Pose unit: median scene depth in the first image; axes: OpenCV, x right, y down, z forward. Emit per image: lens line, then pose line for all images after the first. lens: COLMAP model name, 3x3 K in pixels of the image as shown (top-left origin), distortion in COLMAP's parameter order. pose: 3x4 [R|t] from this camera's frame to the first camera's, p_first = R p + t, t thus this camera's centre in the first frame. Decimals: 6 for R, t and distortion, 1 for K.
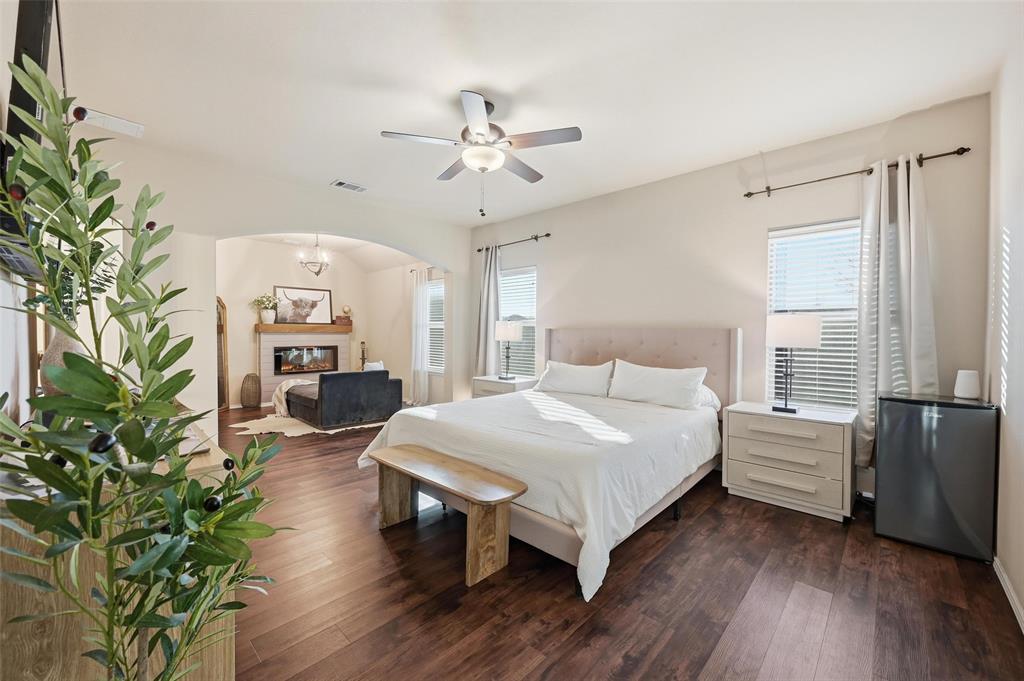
lens RADIAL K [[410.1, 0, 513.7], [0, 410.1, 344.5], [0, 0, 1]] dist [-0.001697, -0.000590]
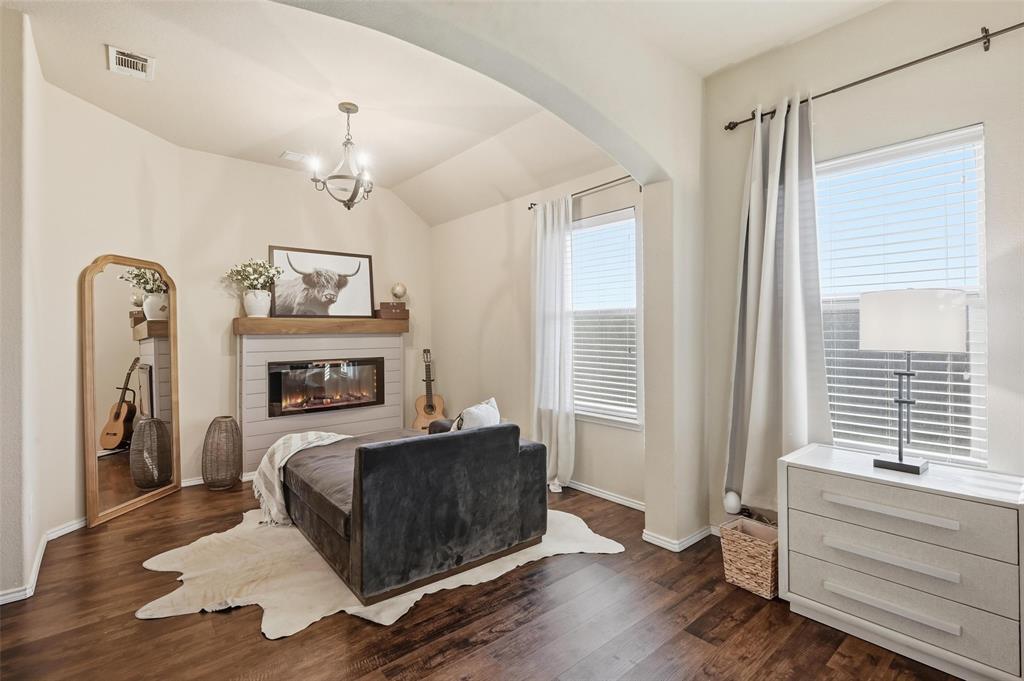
lens RADIAL K [[484.3, 0, 514.7], [0, 484.3, 334.7], [0, 0, 1]] dist [0.003043, 0.001767]
pose [[0.993747, -0.011192, -0.111092, -0.210755], [0.008807, 0.999721, -0.021932, -0.012777], [0.111307, 0.020816, 0.993568, 0.433679]]
